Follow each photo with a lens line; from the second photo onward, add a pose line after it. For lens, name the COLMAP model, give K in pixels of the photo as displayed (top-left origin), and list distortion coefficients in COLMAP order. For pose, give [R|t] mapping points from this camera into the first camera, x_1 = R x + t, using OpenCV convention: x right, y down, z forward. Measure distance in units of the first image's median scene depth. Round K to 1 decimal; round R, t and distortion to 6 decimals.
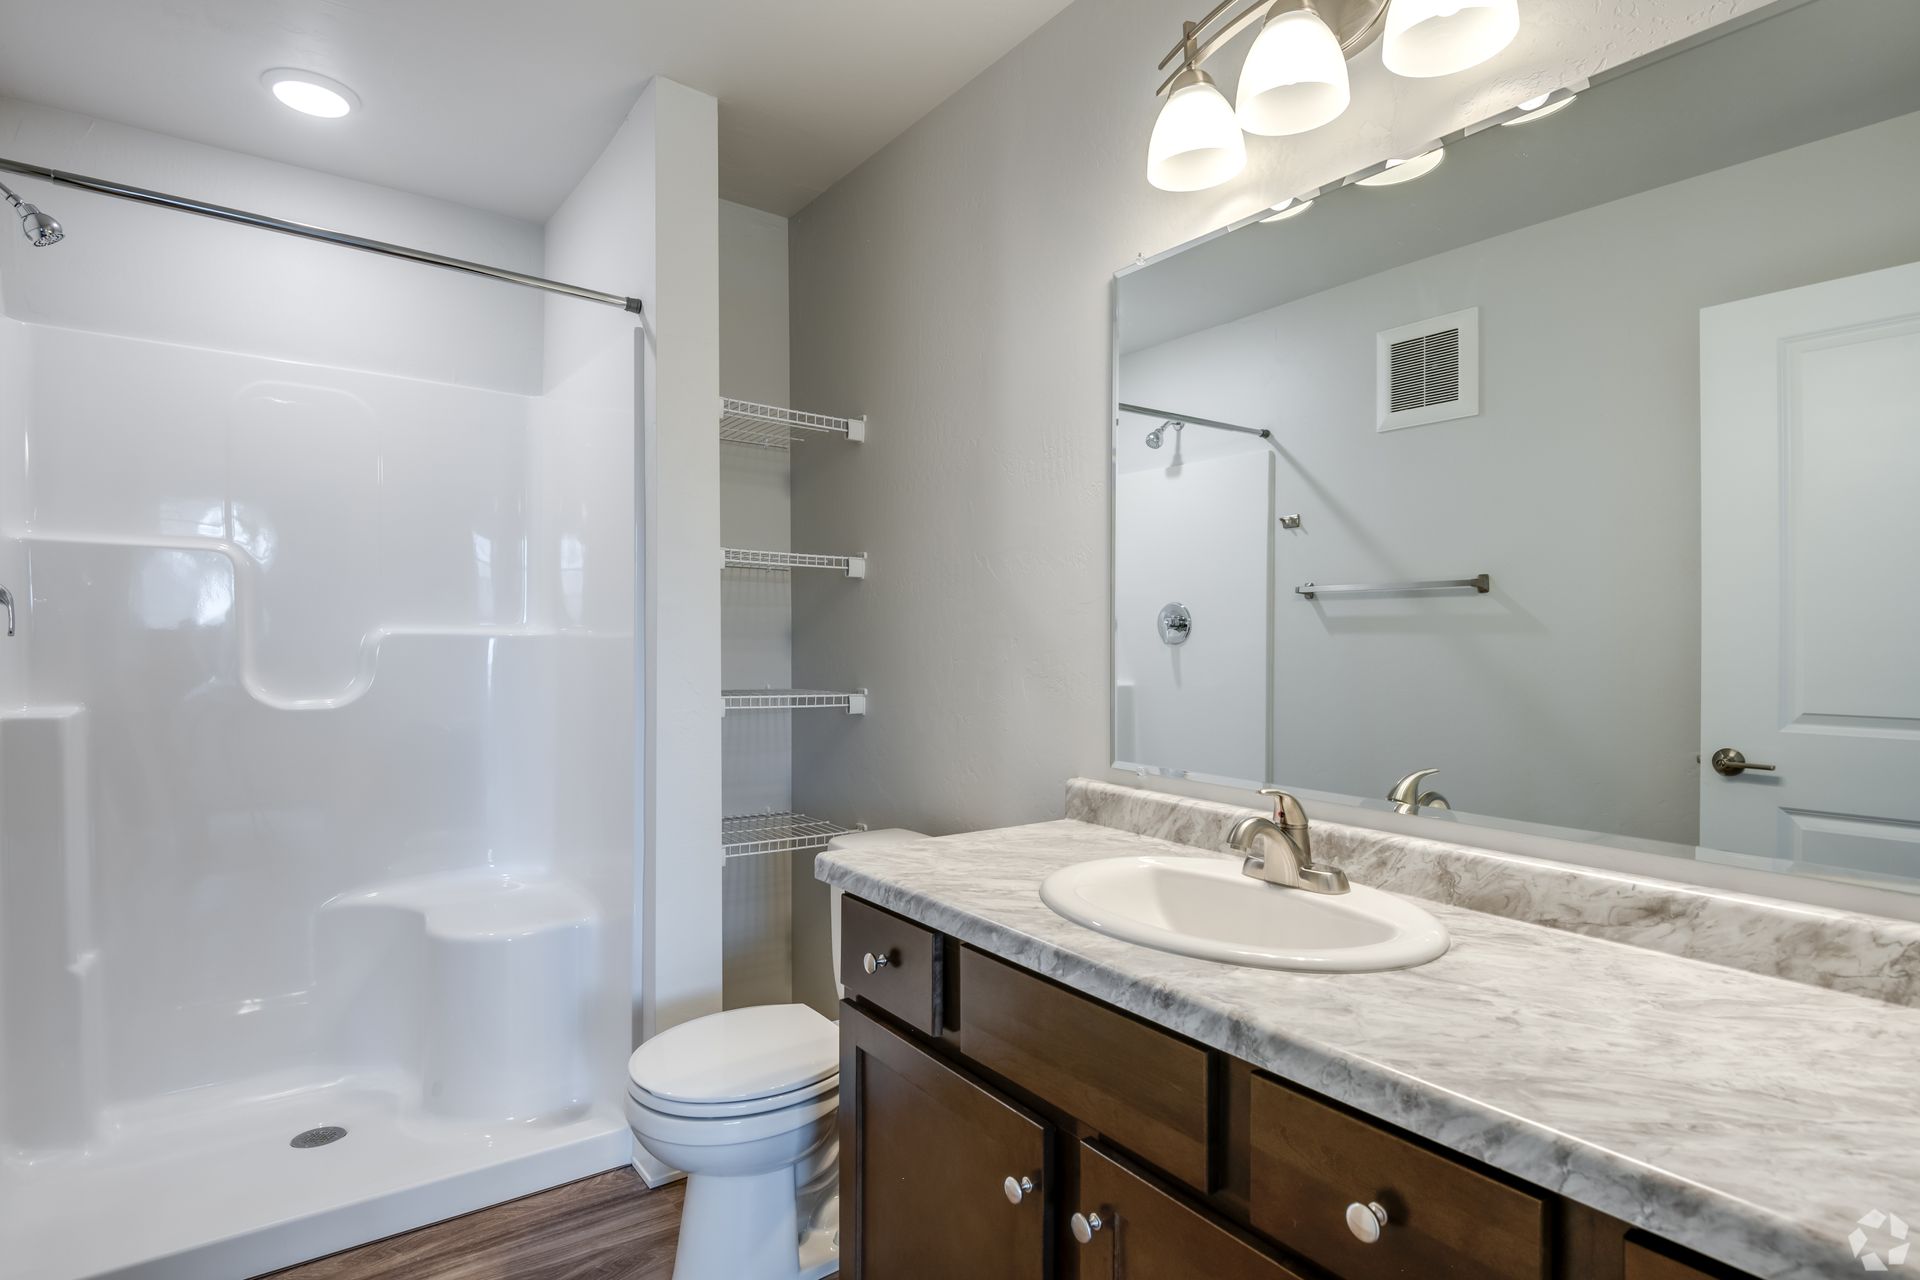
lens RADIAL K [[988.3, 0, 958.6], [0, 988.3, 640.6], [0, 0, 1]] dist [0.000470, 0.000035]
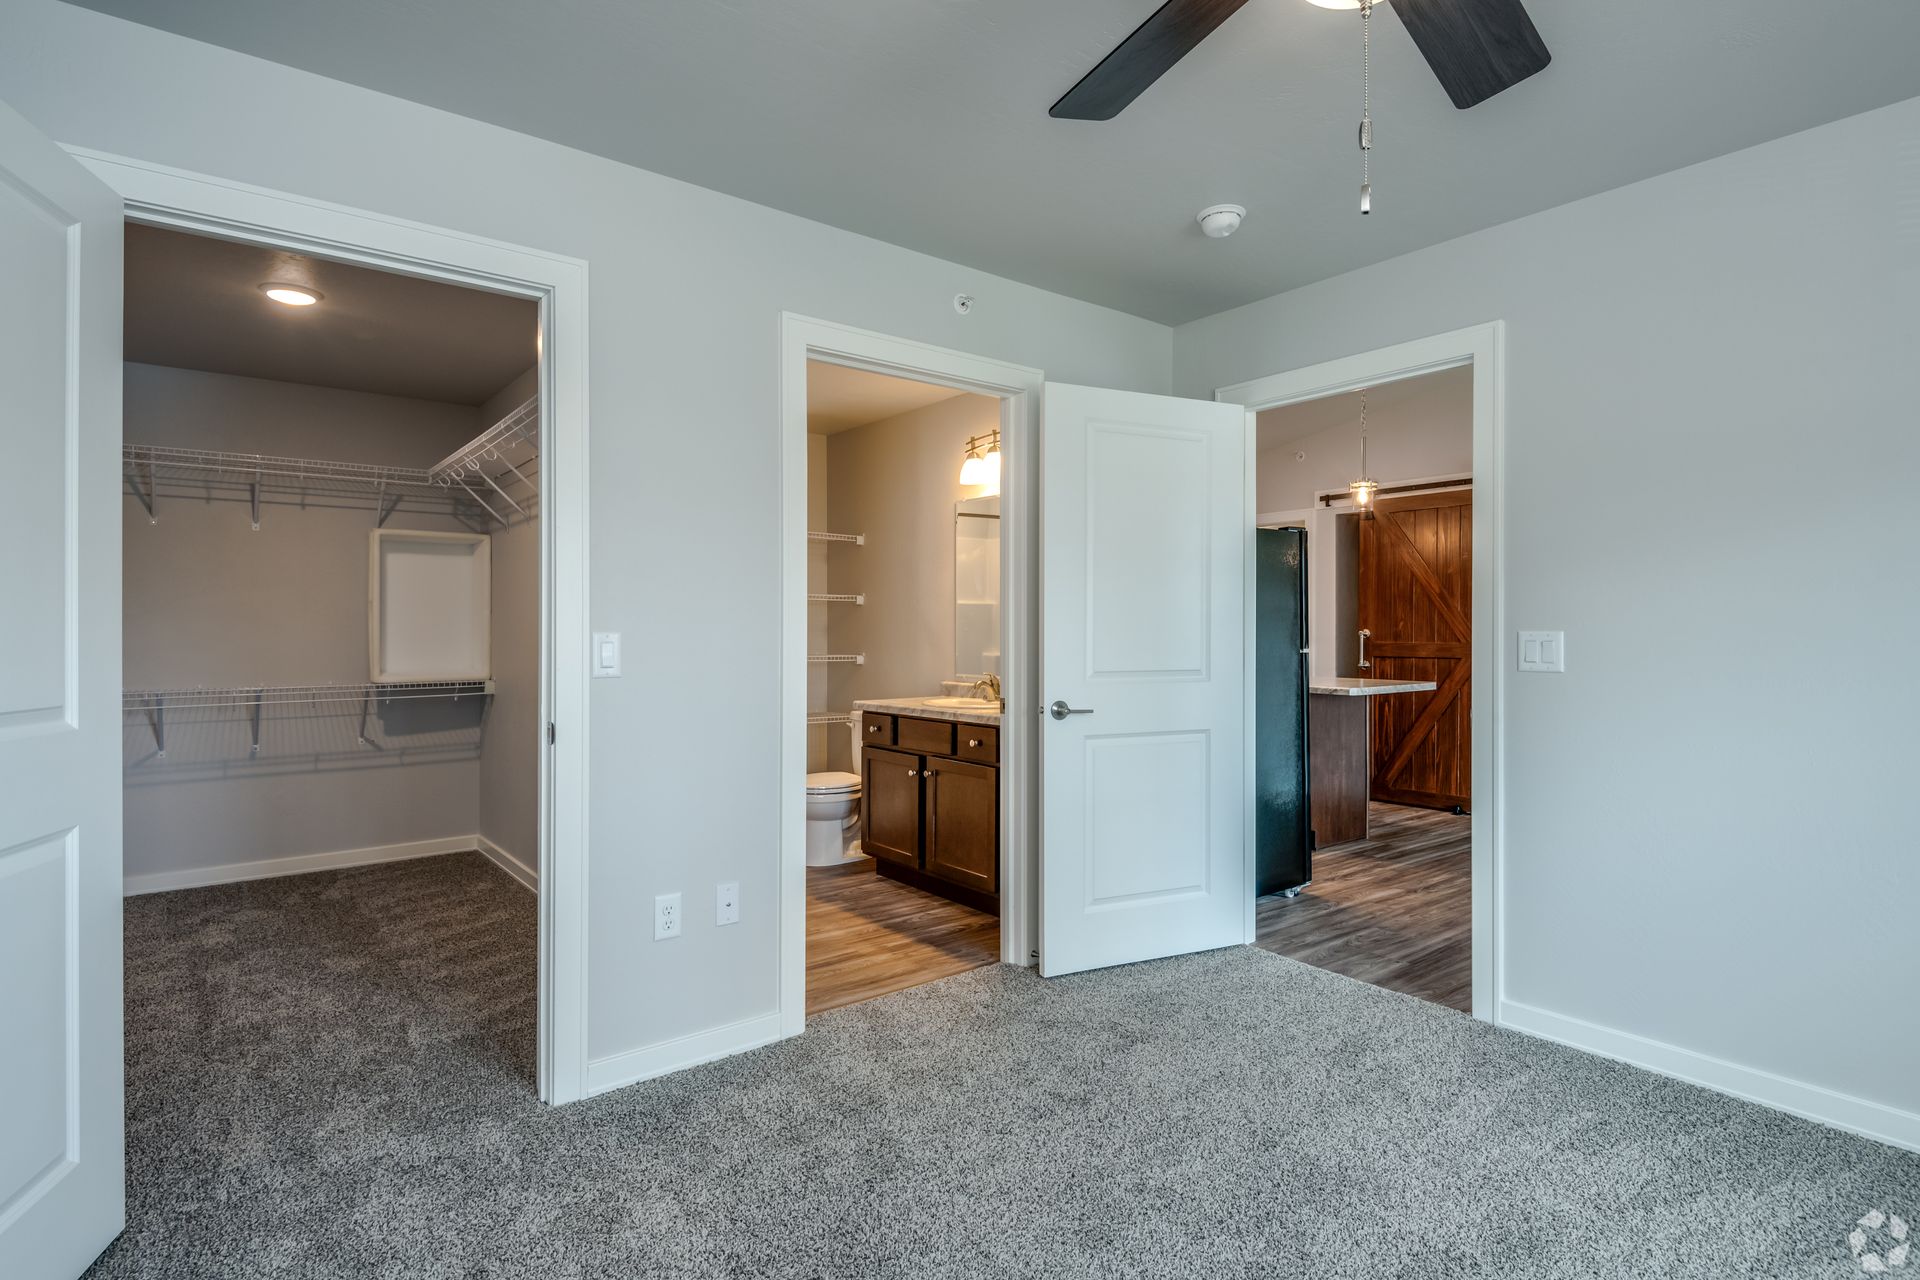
lens RADIAL K [[988.3, 0, 963.1], [0, 988.3, 635.8], [0, 0, 1]] dist [0.000470, 0.000035]
pose [[0.999389, 0.002421, 0.034874, 0.091006], [-0.002226, 0.999982, -0.005638, 0.032585], [-0.034887, 0.005557, 0.999376, -2.122910]]
